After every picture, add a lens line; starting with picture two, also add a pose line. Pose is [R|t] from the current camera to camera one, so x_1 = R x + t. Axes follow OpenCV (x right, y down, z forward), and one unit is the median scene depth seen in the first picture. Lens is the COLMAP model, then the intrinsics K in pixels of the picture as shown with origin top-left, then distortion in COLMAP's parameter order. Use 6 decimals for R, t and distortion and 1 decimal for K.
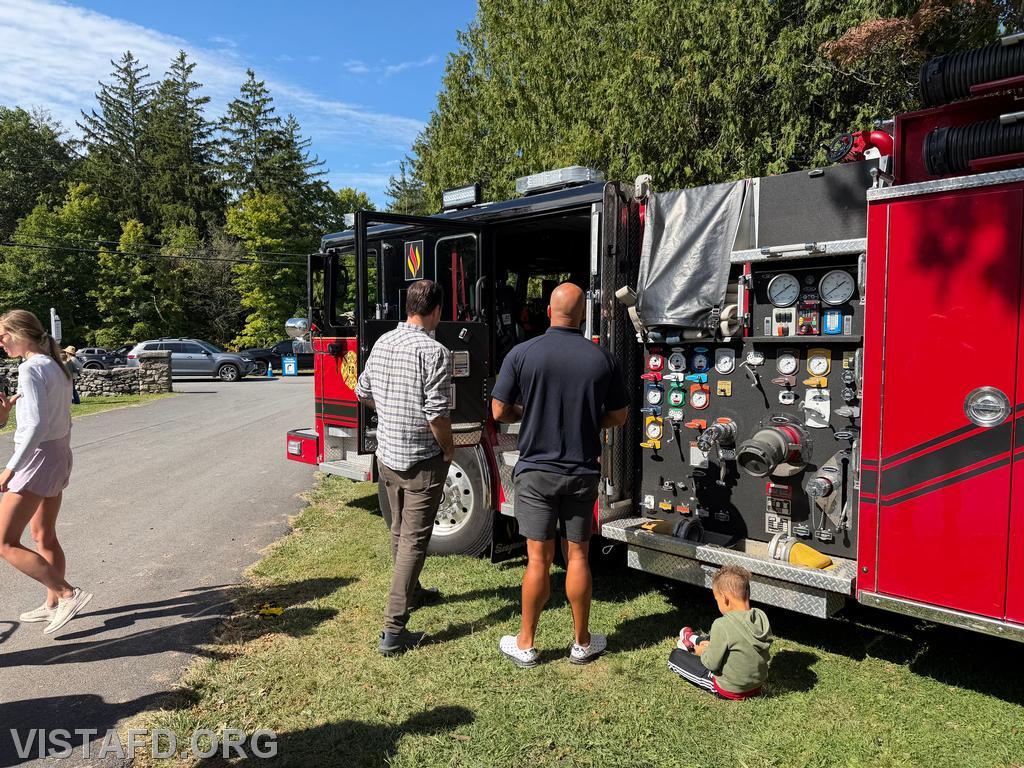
lens RADIAL K [[703.2, 0, 514.0], [0, 703.2, 381.8], [0, 0, 1]] dist [0.003676, -0.019052]
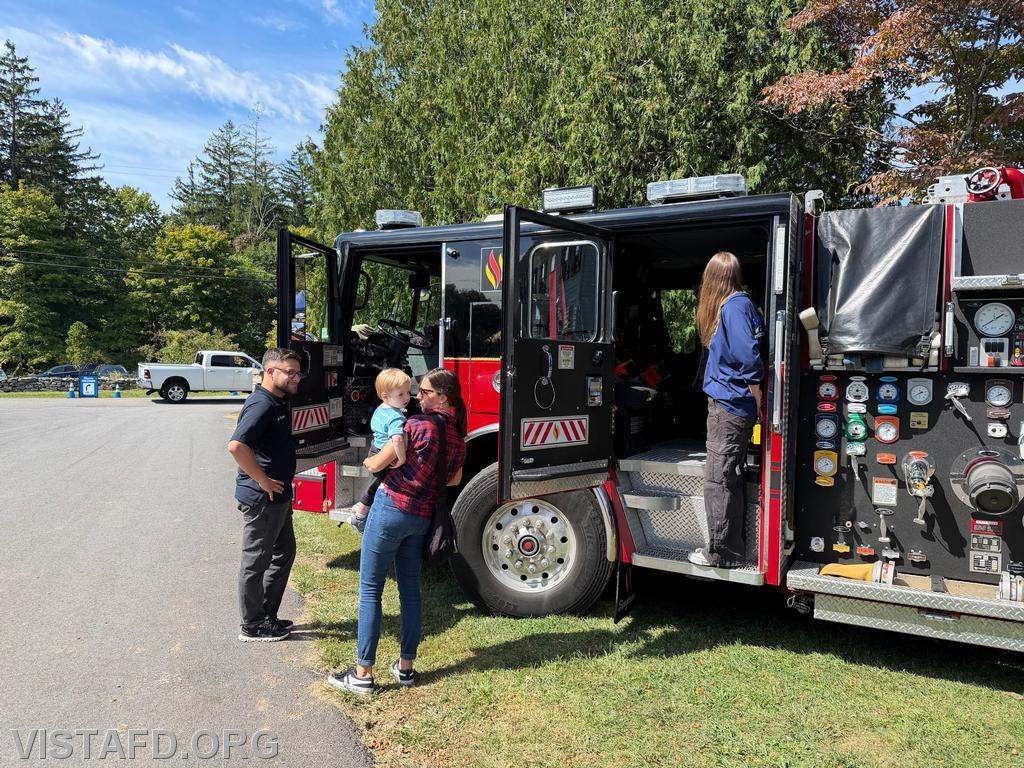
lens RADIAL K [[703.2, 0, 515.2], [0, 703.2, 385.8], [0, 0, 1]] dist [0.003676, -0.019052]
pose [[0.958854, 0.007026, 0.283813, -0.463565], [-0.000211, 0.999711, -0.024036, -0.013701], [-0.283900, 0.022987, 0.958578, 0.233698]]
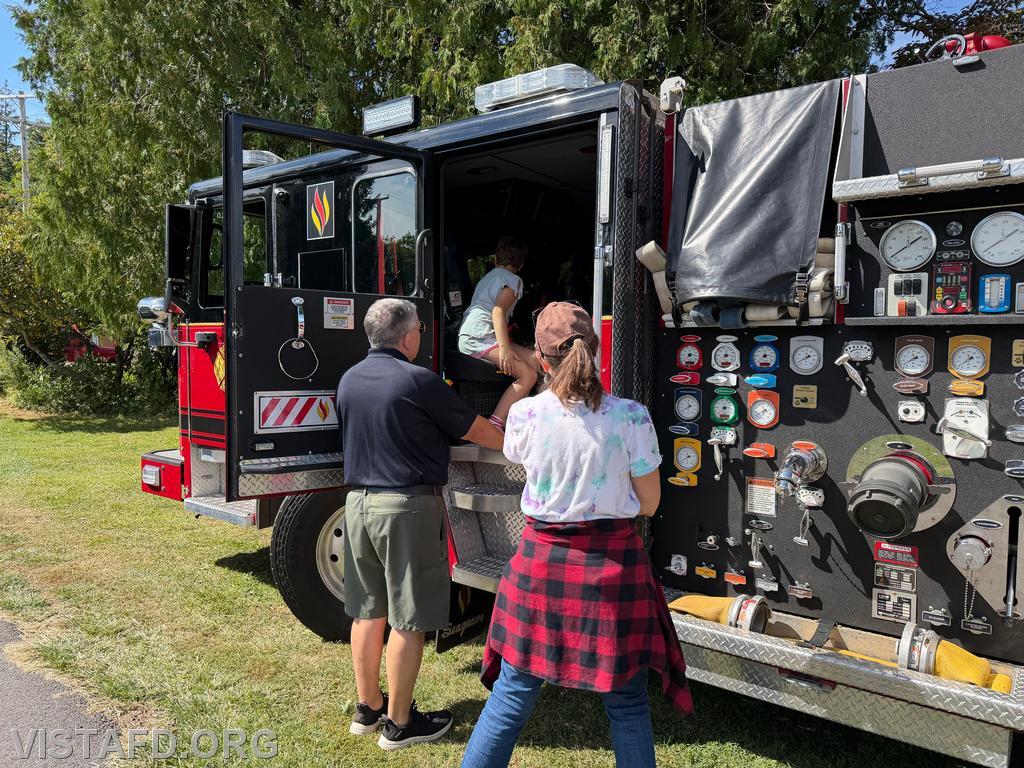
lens RADIAL K [[703.2, 0, 530.0], [0, 703.2, 384.1], [0, 0, 1]] dist [0.003676, -0.019052]
pose [[0.989586, 0.001469, 0.143933, -0.047695], [-0.001220, 0.999998, -0.001818, -0.001039], [-0.143935, 0.001624, 0.989586, 0.363938]]
